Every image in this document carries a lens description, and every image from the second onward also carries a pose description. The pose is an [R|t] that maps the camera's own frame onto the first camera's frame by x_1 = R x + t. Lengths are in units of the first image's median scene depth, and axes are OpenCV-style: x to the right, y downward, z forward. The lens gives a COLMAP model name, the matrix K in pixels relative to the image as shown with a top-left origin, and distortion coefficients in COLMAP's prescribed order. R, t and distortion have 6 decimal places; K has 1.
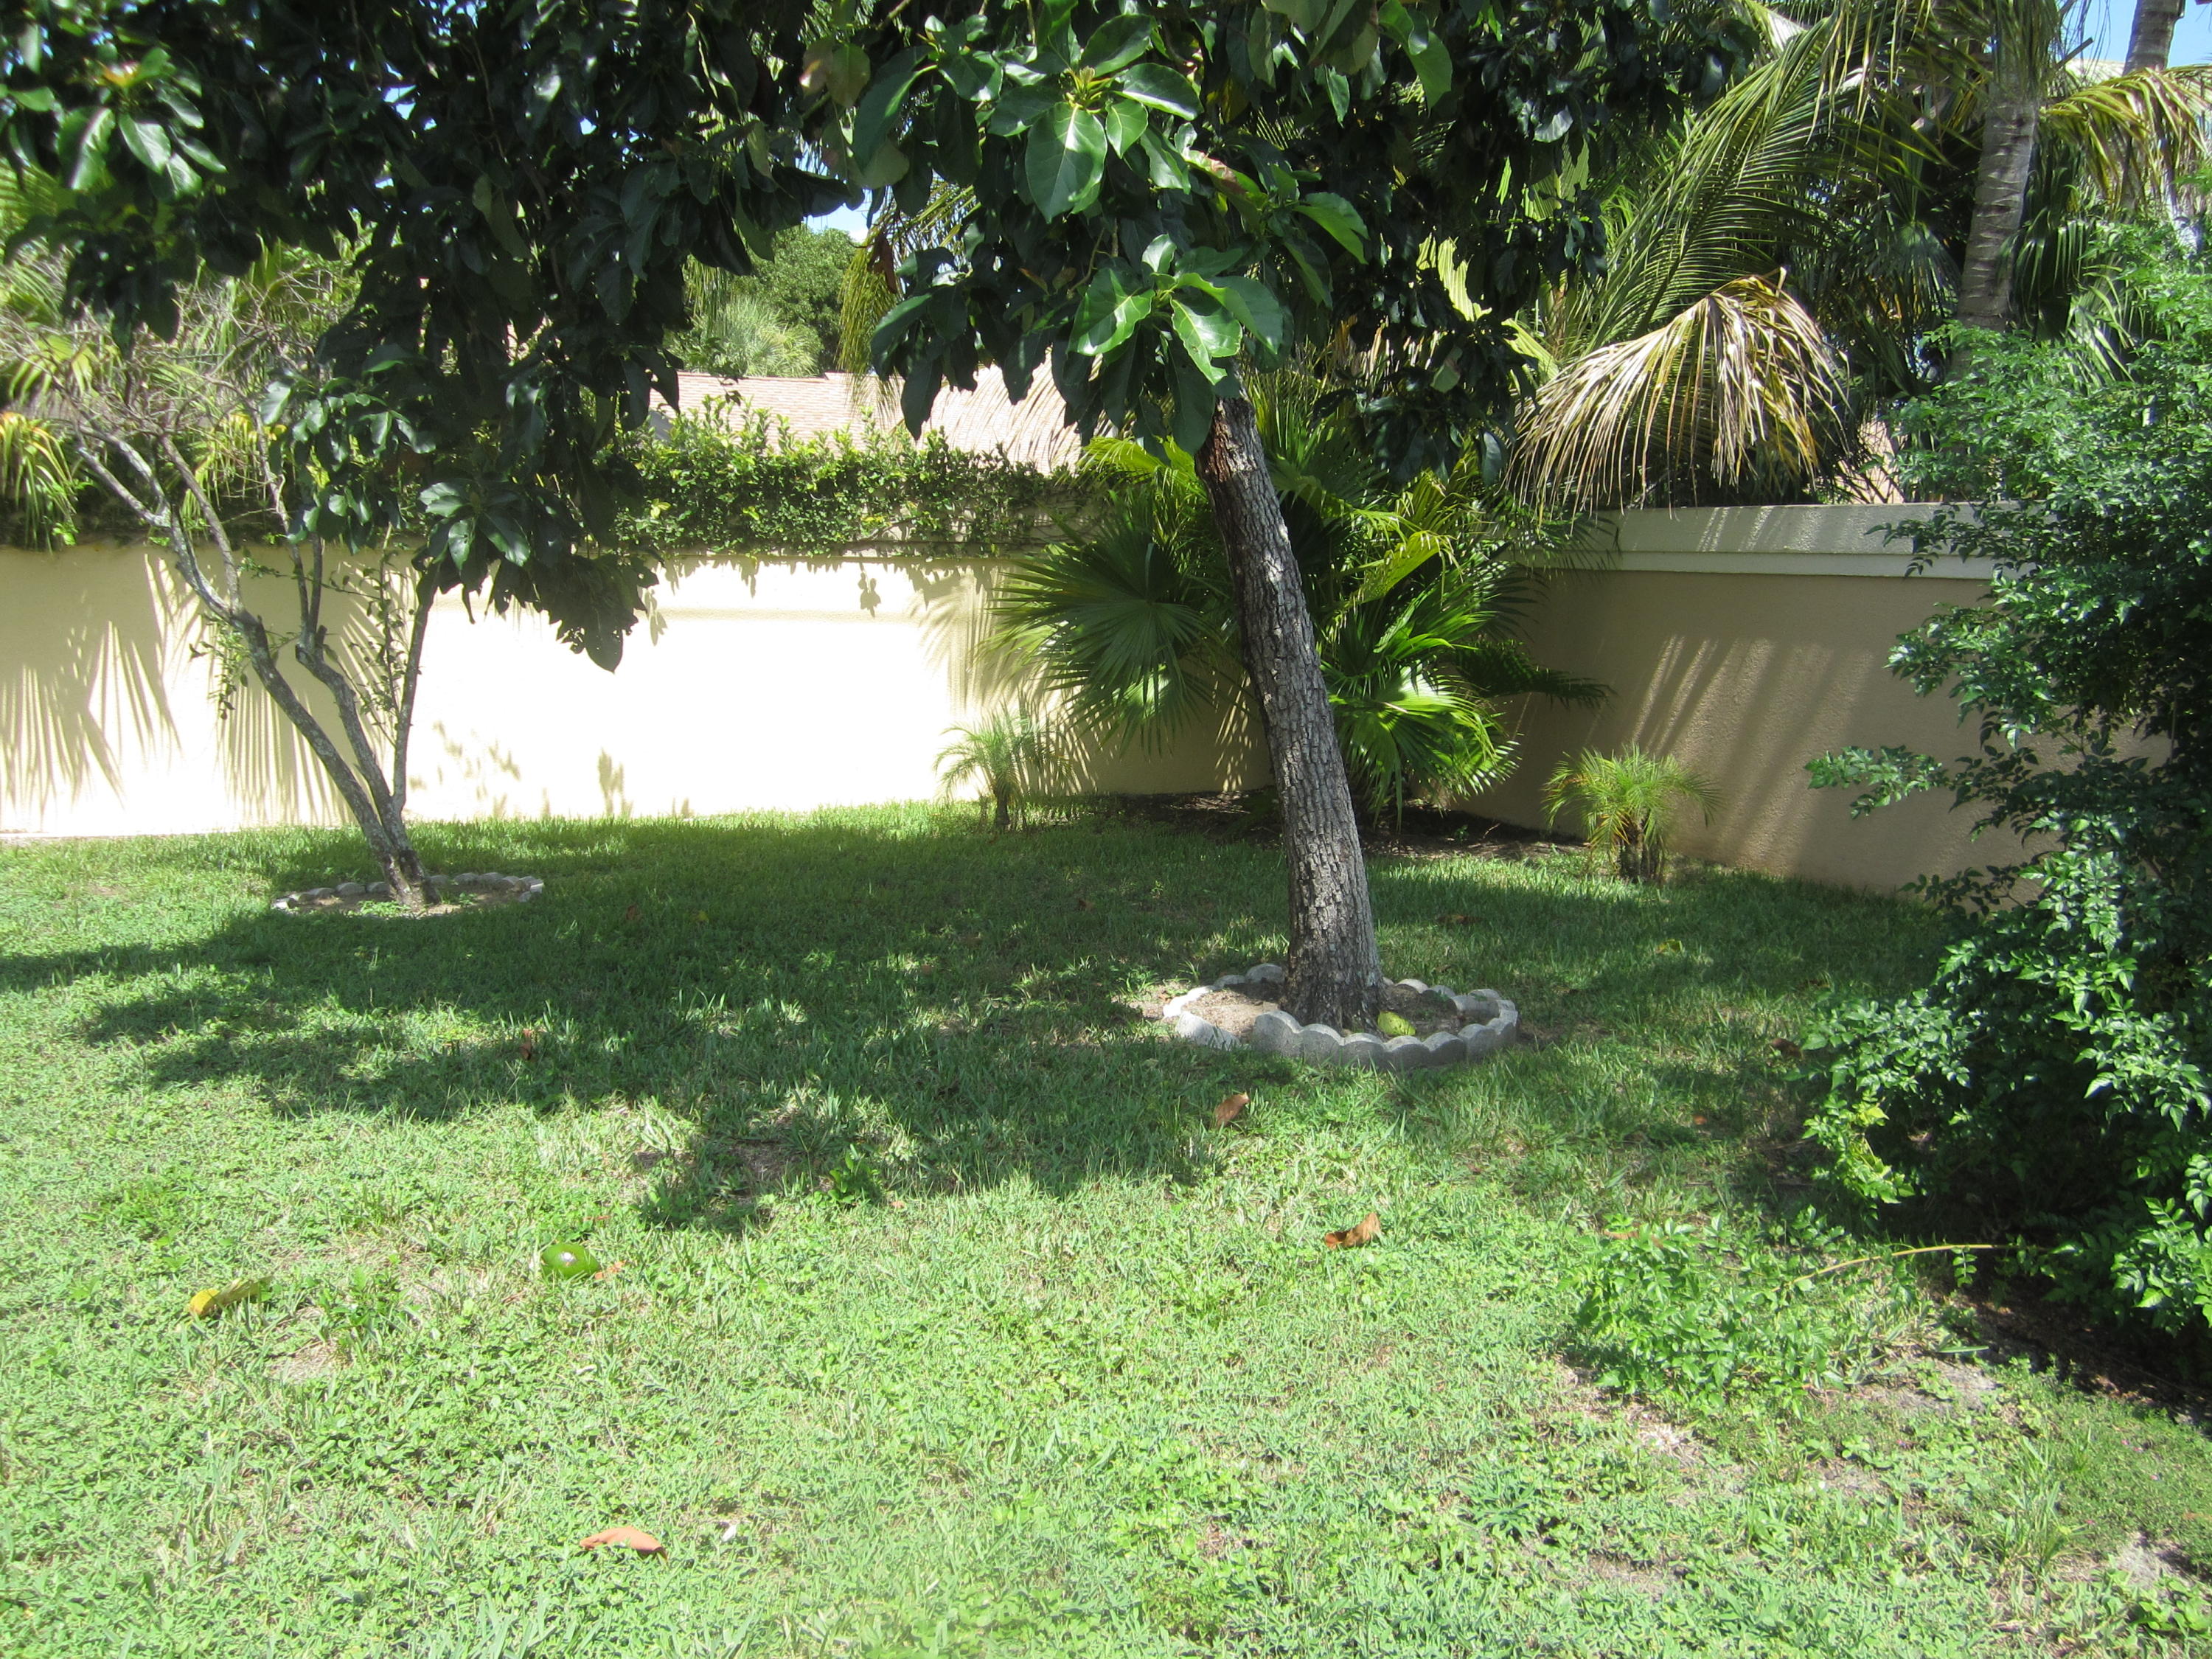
lens RADIAL K [[1836.2, 0, 1098.4], [0, 1836.2, 838.5], [0, 0, 1]] dist [-0.045590, 0.002969]
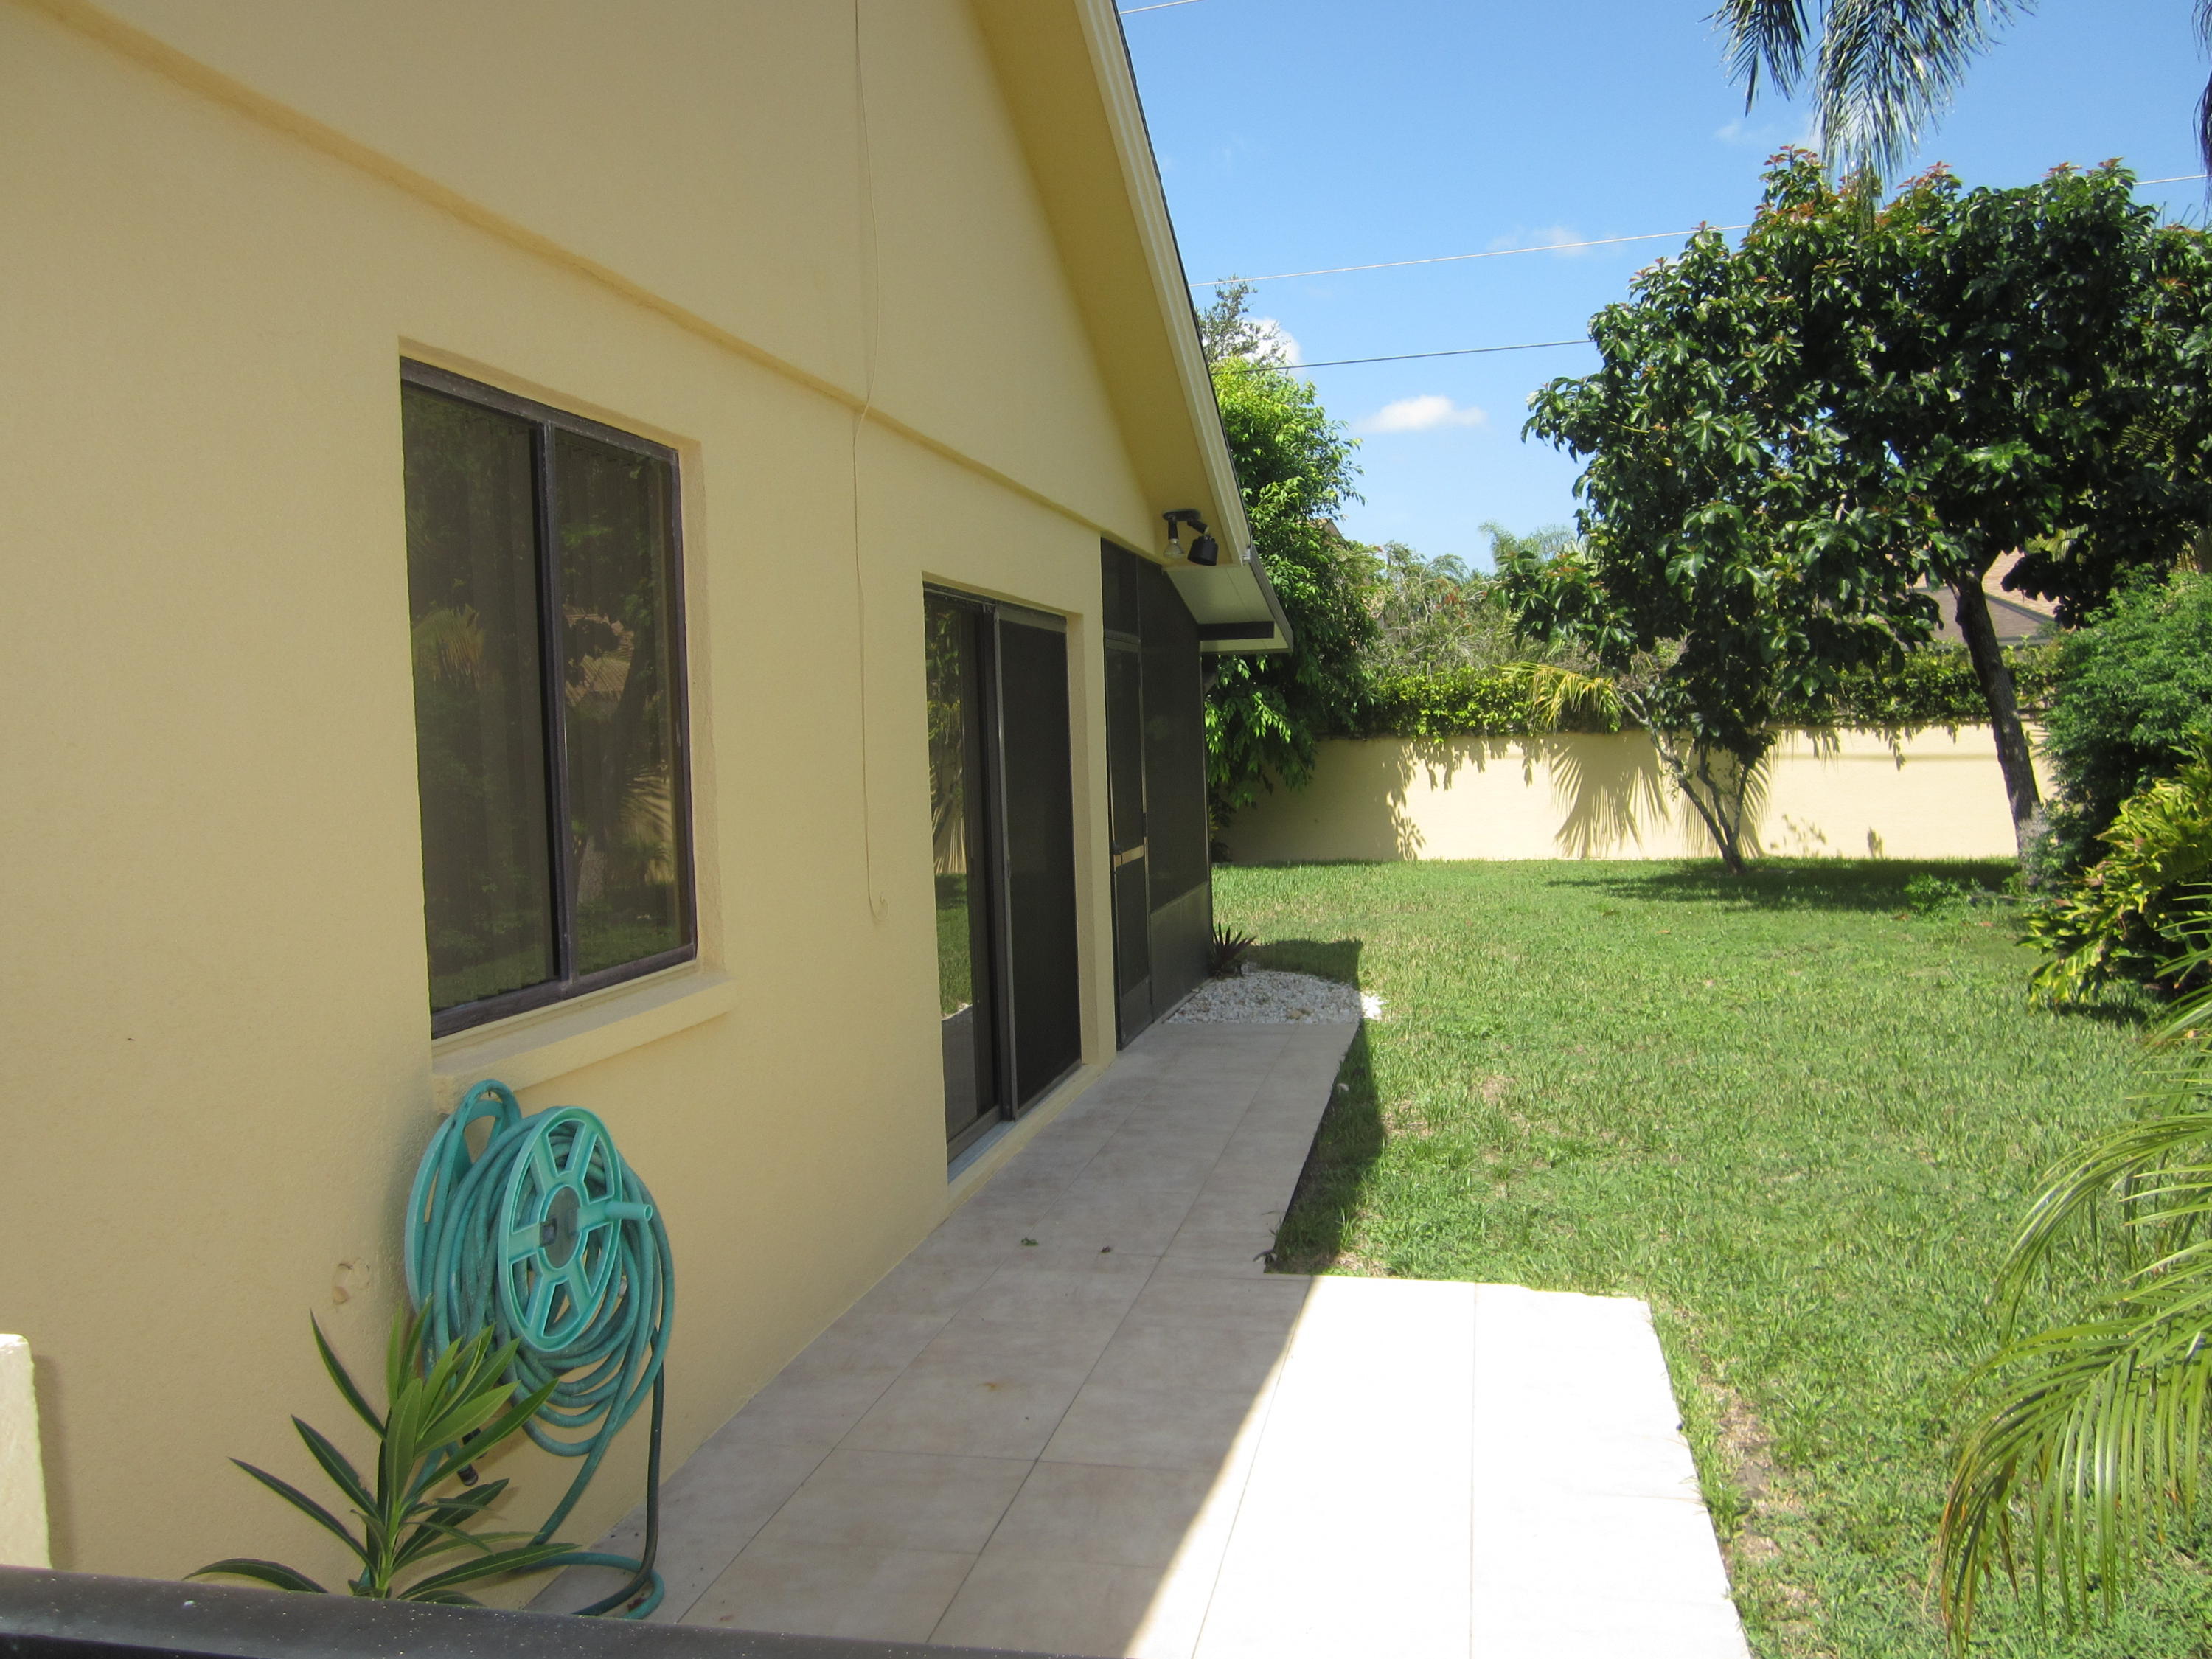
lens RADIAL K [[1836.2, 0, 1091.7], [0, 1836.2, 833.3], [0, 0, 1]] dist [-0.045590, 0.002969]
pose [[0.671839, -0.004618, -0.740683, 0.618319], [-0.062942, 0.996008, -0.063302, 0.137744], [0.738018, 0.089149, 0.668866, -0.917919]]
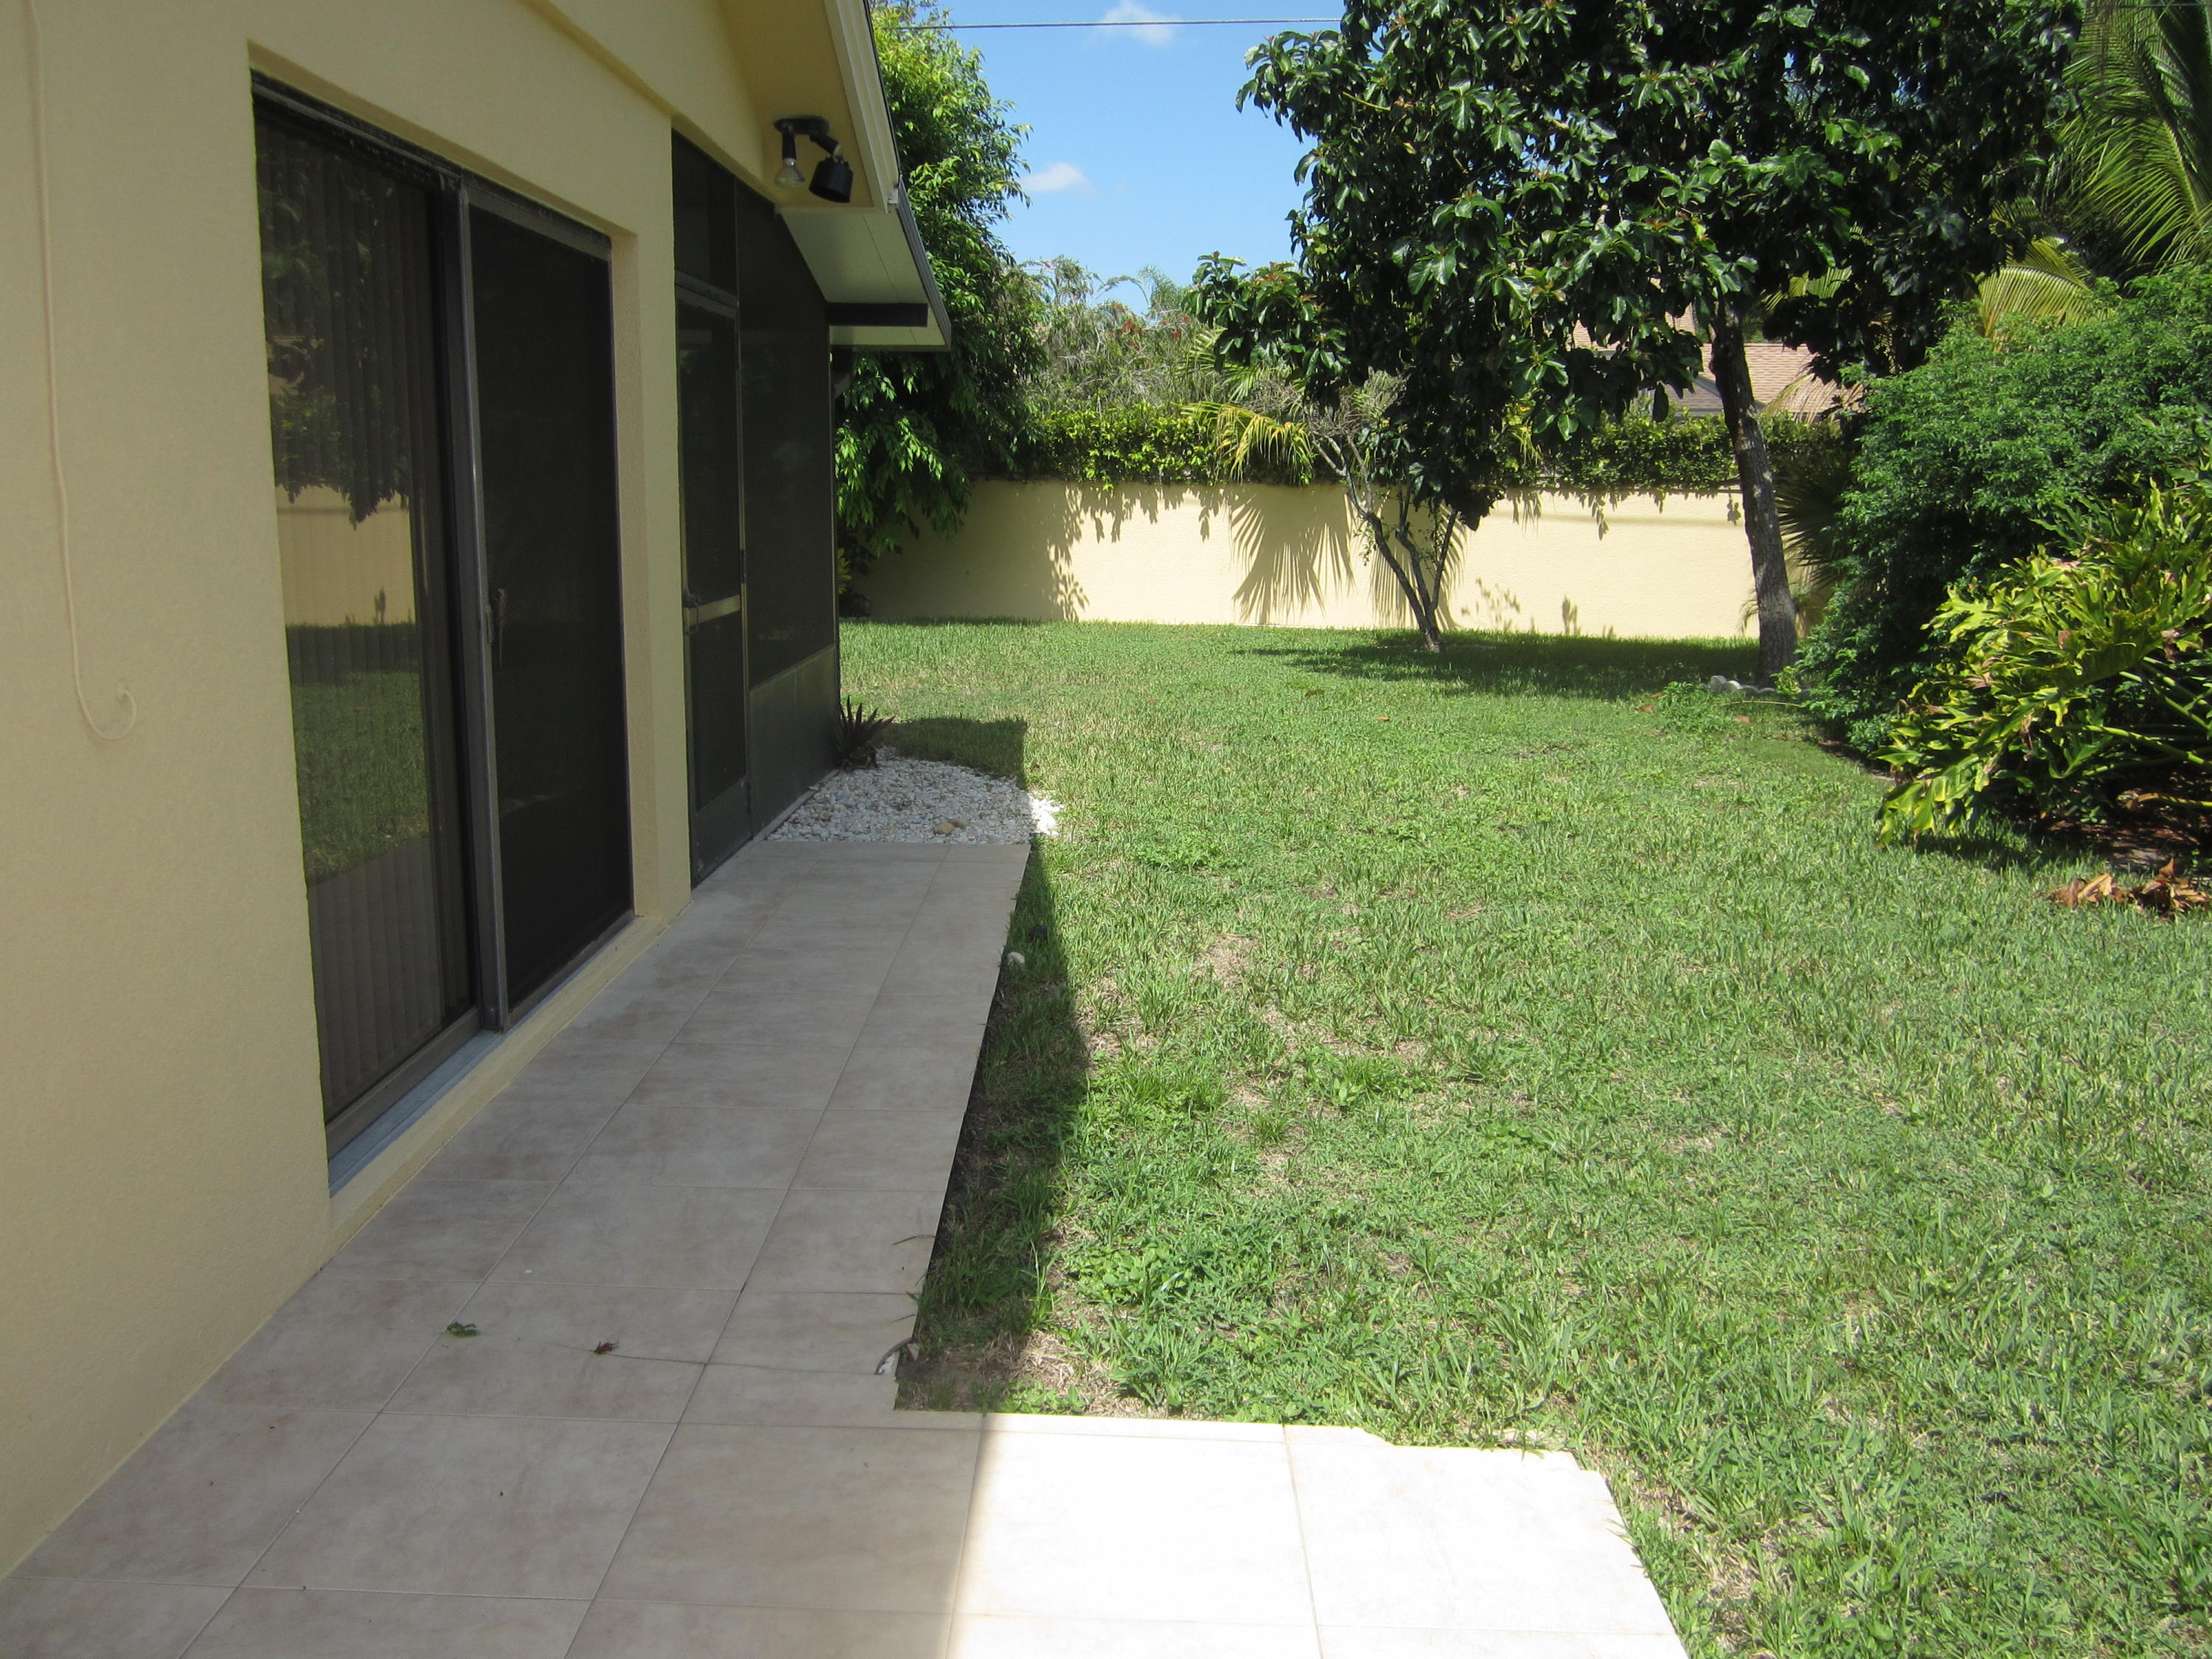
lens RADIAL K [[1836.2, 0, 1098.3], [0, 1836.2, 840.5], [0, 0, 1]] dist [-0.045590, 0.002969]
pose [[0.803025, 0.101384, -0.587258, 0.446149], [-0.082082, 0.994847, 0.059509, 0.121248], [0.590265, 0.000416, 0.807209, -0.730460]]
